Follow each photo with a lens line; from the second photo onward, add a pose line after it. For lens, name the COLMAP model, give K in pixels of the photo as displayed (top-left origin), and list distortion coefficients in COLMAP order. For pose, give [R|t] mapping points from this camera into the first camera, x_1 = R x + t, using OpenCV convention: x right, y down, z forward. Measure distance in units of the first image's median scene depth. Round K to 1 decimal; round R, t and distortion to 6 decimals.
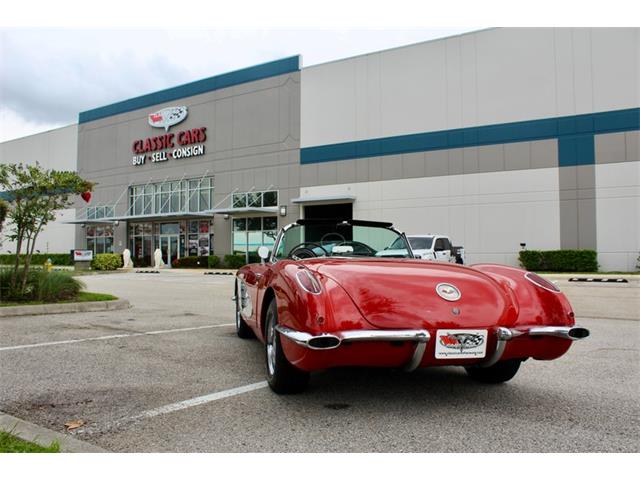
lens RADIAL K [[533.6, 0, 319.5], [0, 533.6, 244.3], [0, 0, 1]] dist [-0.168557, 0.148601]
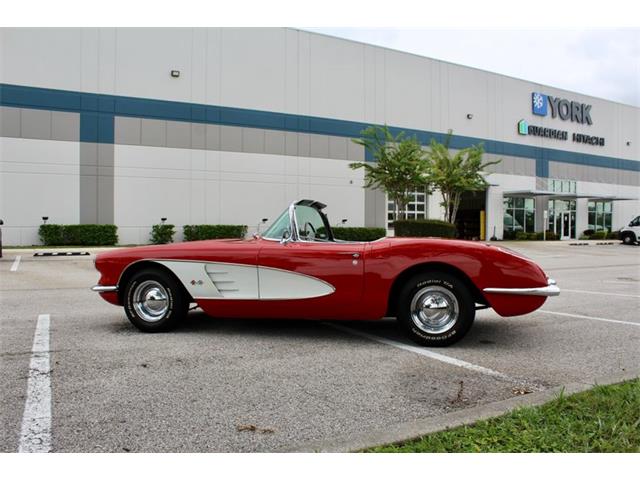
lens RADIAL K [[533.6, 0, 319.5], [0, 533.6, 244.3], [0, 0, 1]] dist [-0.168557, 0.148601]
pose [[0.473926, -0.022554, 0.880276, -0.157533], [-0.024051, 0.998967, 0.038544, -0.000104], [-0.880236, -0.039438, 0.472895, 0.081703]]
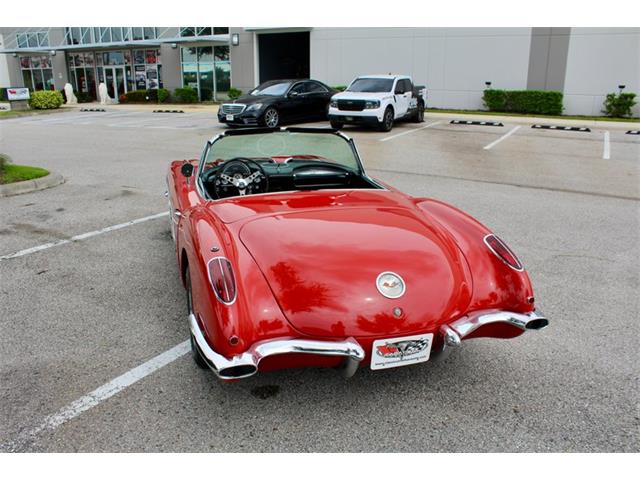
lens RADIAL K [[533.6, 0, 319.5], [0, 533.6, 244.3], [0, 0, 1]] dist [-0.168557, 0.148601]
pose [[0.997376, -0.021946, 0.068982, 0.007704], [-0.002021, 0.944125, 0.329580, -0.025661], [-0.072360, -0.328855, 0.941604, 0.024291]]
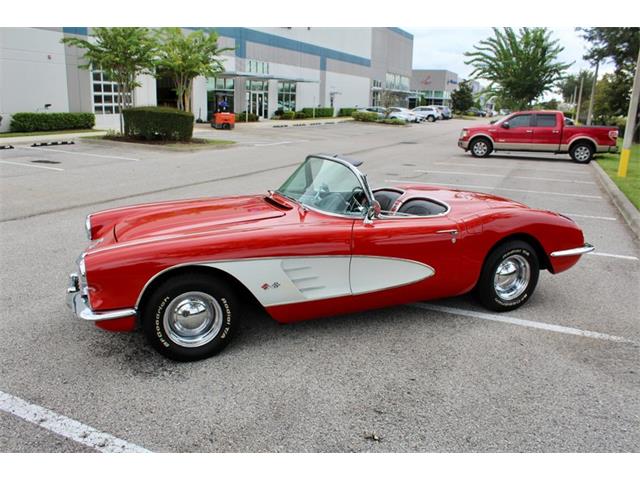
lens RADIAL K [[533.6, 0, 319.5], [0, 533.6, 244.3], [0, 0, 1]] dist [-0.168557, 0.148601]
pose [[-0.137734, -0.259099, 0.955980, -0.146752], [-0.049842, 0.965769, 0.254571, -0.022102], [-0.989214, -0.012585, -0.145933, 0.201149]]
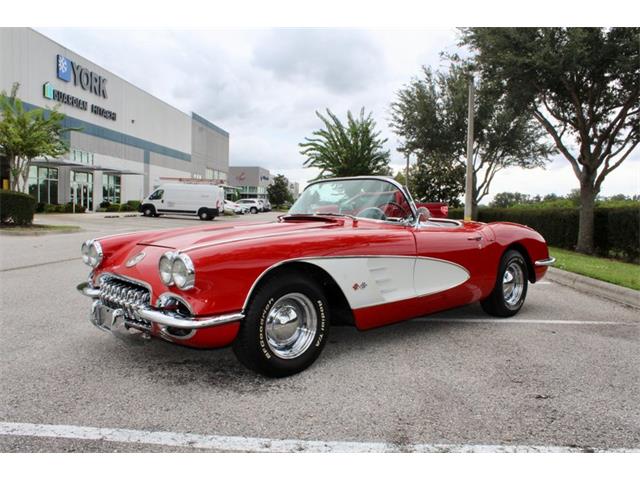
lens RADIAL K [[533.6, 0, 319.5], [0, 533.6, 244.3], [0, 0, 1]] dist [-0.168557, 0.148601]
pose [[-0.473513, -0.071928, 0.877845, -0.128723], [-0.043890, 0.997349, 0.058045, 0.003498], [-0.879693, -0.011044, -0.475414, 0.258651]]
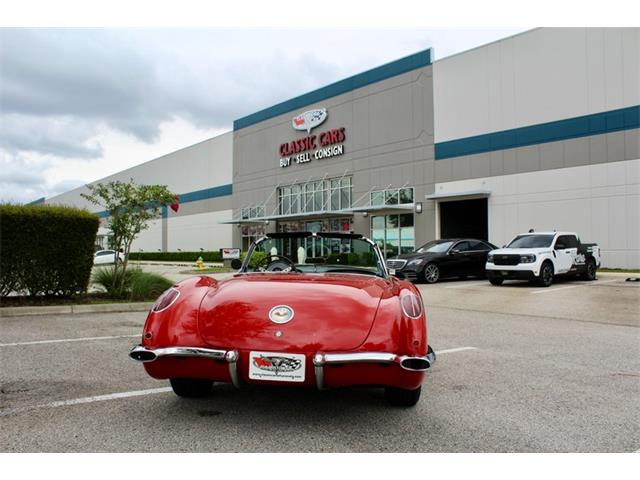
lens RADIAL K [[533.6, 0, 319.5], [0, 533.6, 244.3], [0, 0, 1]] dist [-0.168557, 0.148601]
pose [[0.949915, -0.008889, -0.312382, 0.065728], [0.012223, 0.999887, 0.008715, -0.005504], [0.312269, -0.012097, 0.949917, 0.004997]]
